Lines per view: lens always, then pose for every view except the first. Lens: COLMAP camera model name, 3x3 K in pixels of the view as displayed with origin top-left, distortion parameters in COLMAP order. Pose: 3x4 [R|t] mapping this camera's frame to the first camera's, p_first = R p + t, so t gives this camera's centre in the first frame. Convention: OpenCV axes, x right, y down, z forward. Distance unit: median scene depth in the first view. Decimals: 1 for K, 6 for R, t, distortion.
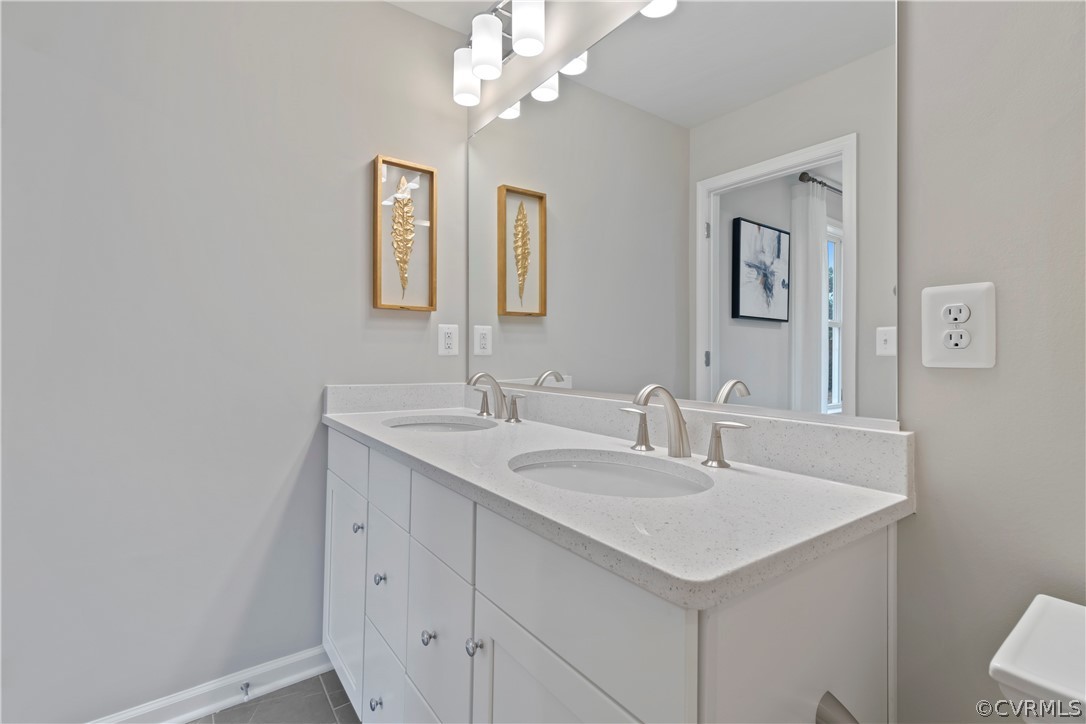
lens RADIAL K [[494.8, 0, 543.0], [0, 494.8, 362.0], [0, 0, 1]] dist [0.000295, 0.000058]
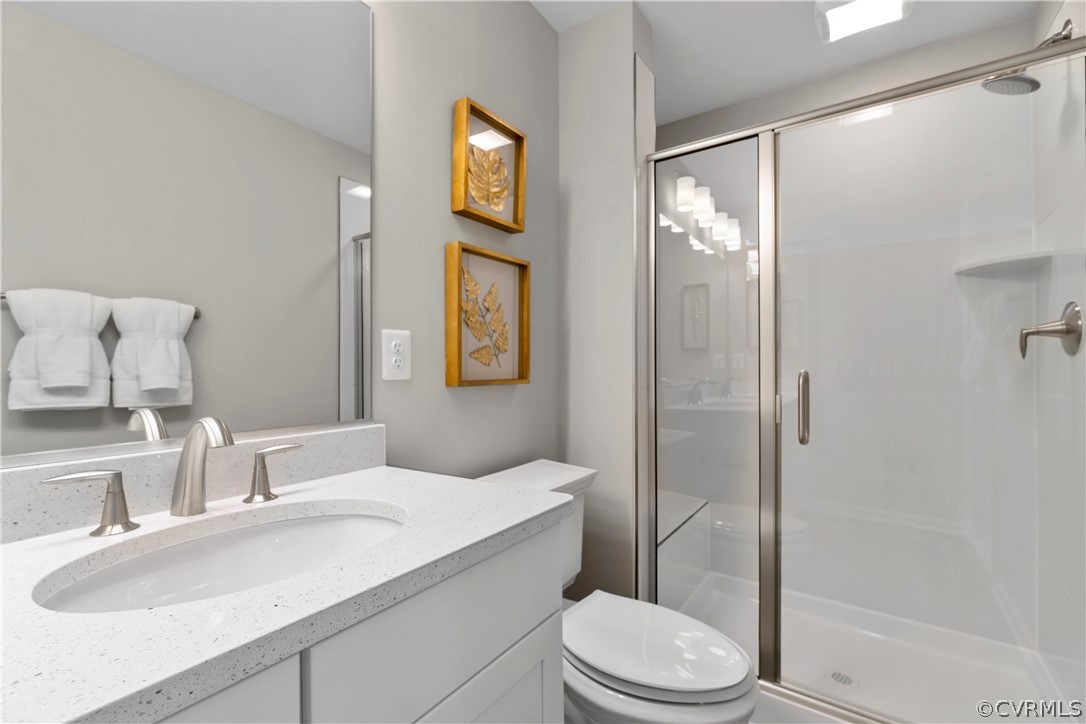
lens RADIAL K [[466.7, 0, 543.0], [0, 466.7, 362.0], [0, 0, 1]] dist [-0.001759, 0.000019]
pose [[-0.322532, 0.015573, 0.946431, -0.827345], [0.029629, 0.999541, -0.006350, -0.023747], [-0.946095, 0.025994, -0.322845, 1.069405]]
